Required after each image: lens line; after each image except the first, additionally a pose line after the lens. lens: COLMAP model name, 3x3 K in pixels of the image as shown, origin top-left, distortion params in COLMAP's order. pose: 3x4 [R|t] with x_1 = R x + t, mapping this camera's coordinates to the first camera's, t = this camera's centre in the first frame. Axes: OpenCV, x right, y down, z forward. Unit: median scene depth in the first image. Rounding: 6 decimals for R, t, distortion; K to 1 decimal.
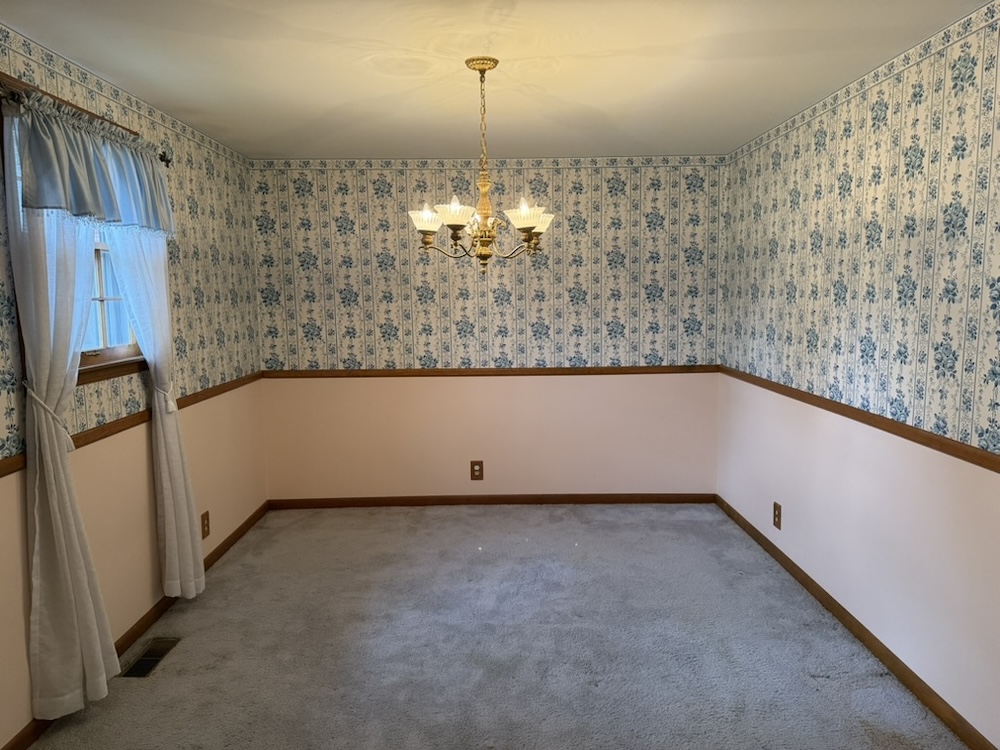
lens RADIAL K [[706.5, 0, 500.0], [0, 706.5, 375.0], [0, 0, 1]] dist [0.158937, -0.169234]
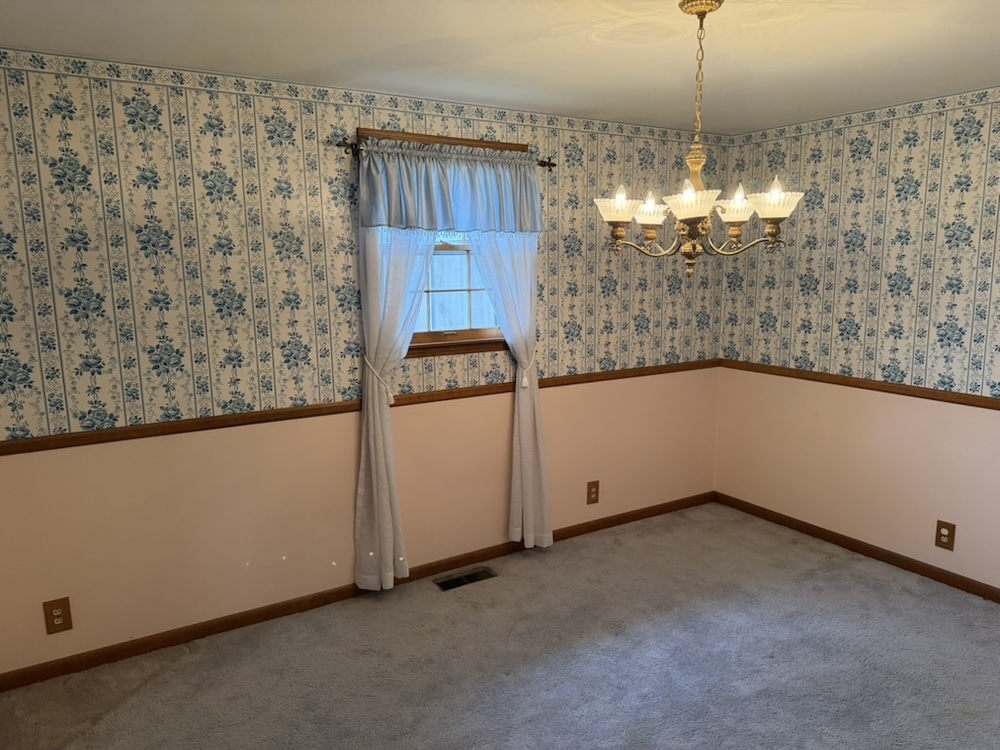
lens RADIAL K [[712.0, 0, 500.0], [0, 712.0, 375.0], [0, 0, 1]] dist [0.089234, -0.094141]
pose [[0.530044, 0.143748, -0.835697, 0.341322], [-0.099959, 0.989247, 0.106761, -0.061367], [0.842058, 0.026947, 0.538713, 0.248998]]
